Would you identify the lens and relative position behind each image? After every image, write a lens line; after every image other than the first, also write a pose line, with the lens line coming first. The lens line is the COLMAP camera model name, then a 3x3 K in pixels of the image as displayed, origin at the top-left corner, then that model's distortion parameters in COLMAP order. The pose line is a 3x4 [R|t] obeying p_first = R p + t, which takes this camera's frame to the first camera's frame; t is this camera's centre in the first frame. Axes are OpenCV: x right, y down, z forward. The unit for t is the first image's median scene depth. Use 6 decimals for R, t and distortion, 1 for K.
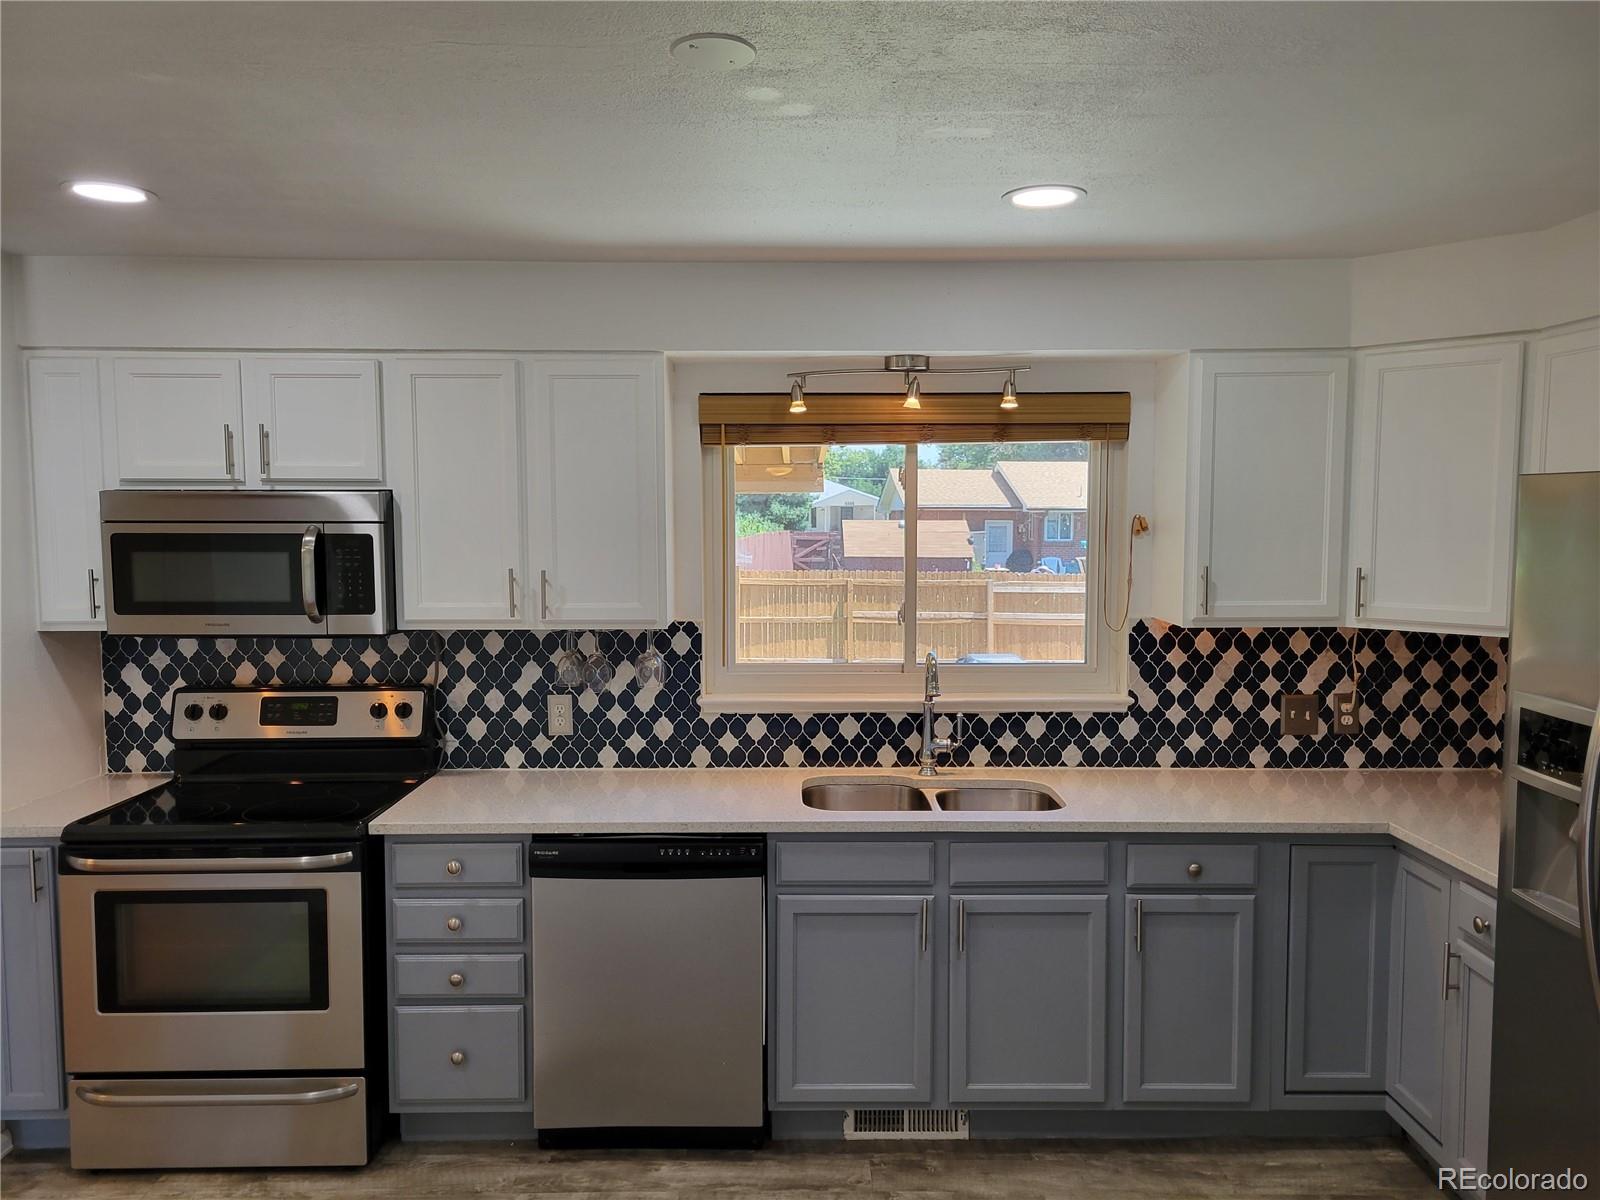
lens RADIAL K [[1198.7, 0, 791.8], [0, 1198.7, 605.7], [0, 0, 1]] dist [0.031395, 0.002990]
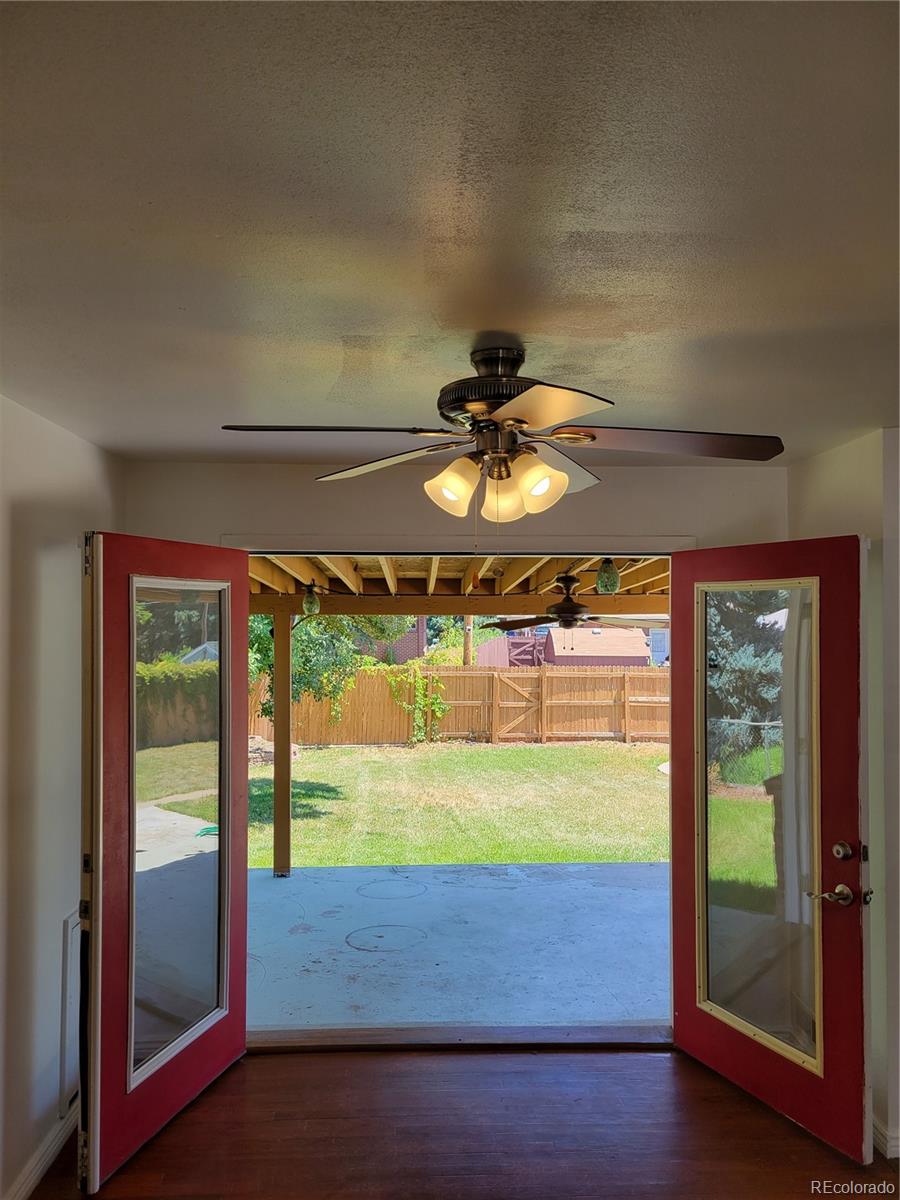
lens RADIAL K [[899.0, 0, 448.1], [0, 899.0, 605.2], [0, 0, 1]] dist [0.031395, 0.002990]
pose [[0.999612, 0.004420, 0.027484, -1.008338], [-0.001779, 0.995442, -0.095354, -0.006783], [-0.027781, 0.095268, 0.995064, -0.019667]]
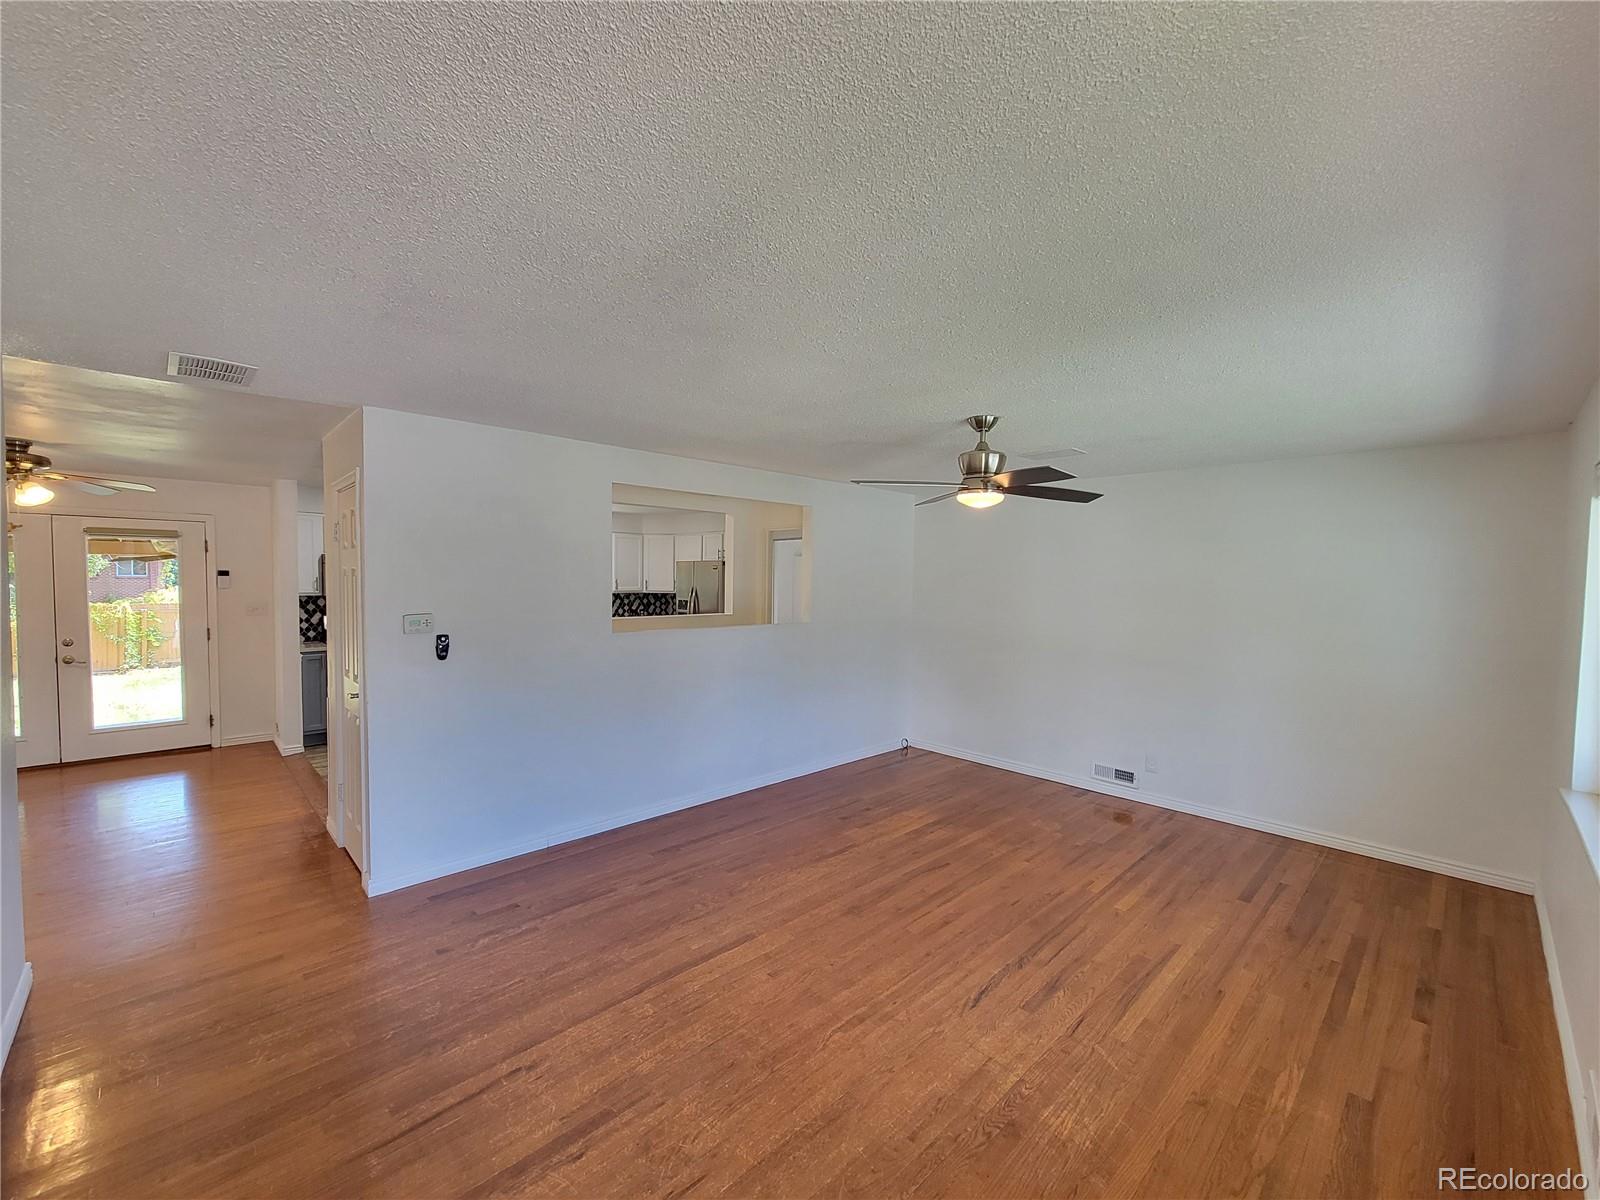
lens RADIAL K [[650.6, 0, 800.7], [0, 650.6, 604.5], [0, 0, 1]] dist [0.000361, -0.000107]
pose [[0.724665, -0.018100, 0.688864, -0.765965], [0.041326, 0.998997, -0.017225, 0.121615], [-0.687861, 0.040950, 0.724686, -1.138640]]
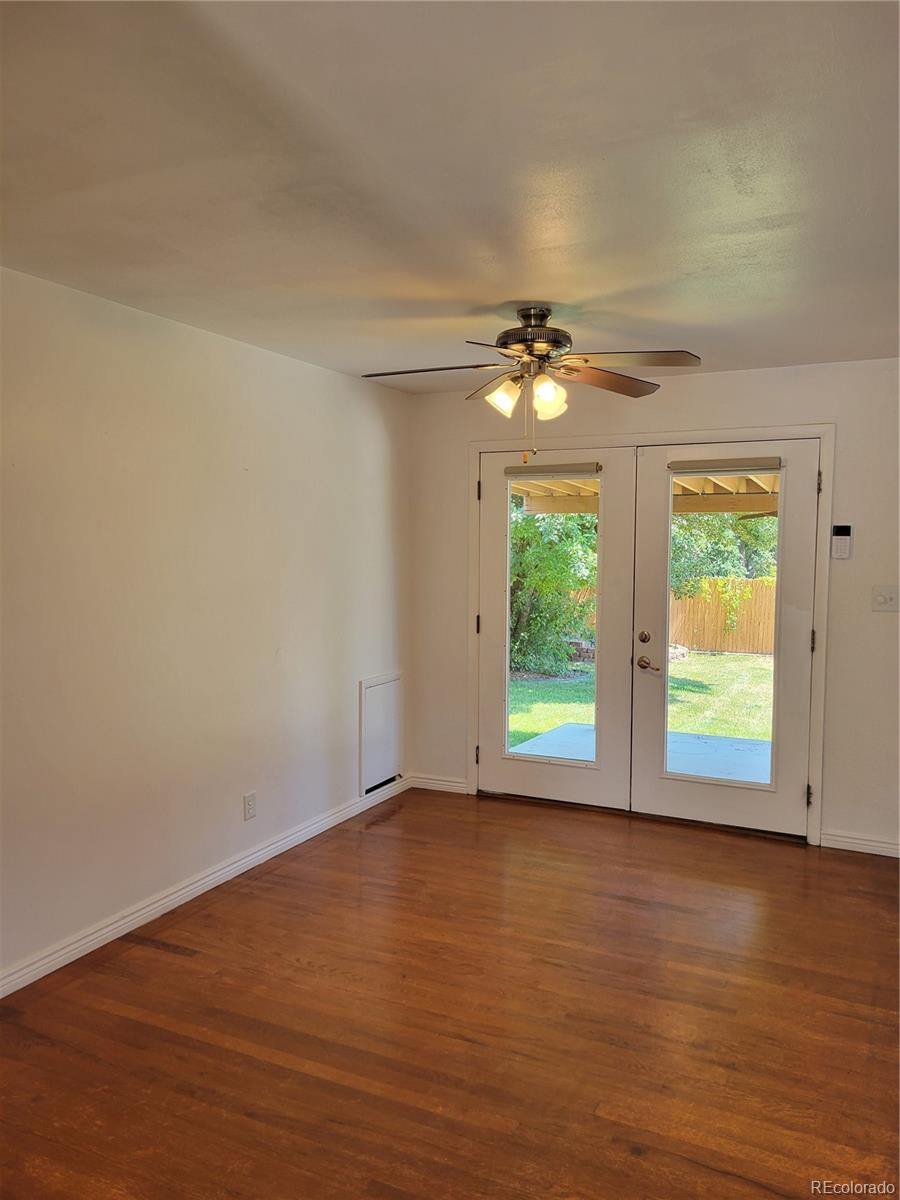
lens RADIAL K [[899.0, 0, 448.1], [0, 899.0, 605.2], [0, 0, 1]] dist [0.031395, 0.002990]
pose [[0.893947, 0.040926, -0.446301, -0.618969], [-0.043764, 0.999034, 0.003952, 0.075324], [0.446031, 0.015999, 0.894874, -0.313283]]
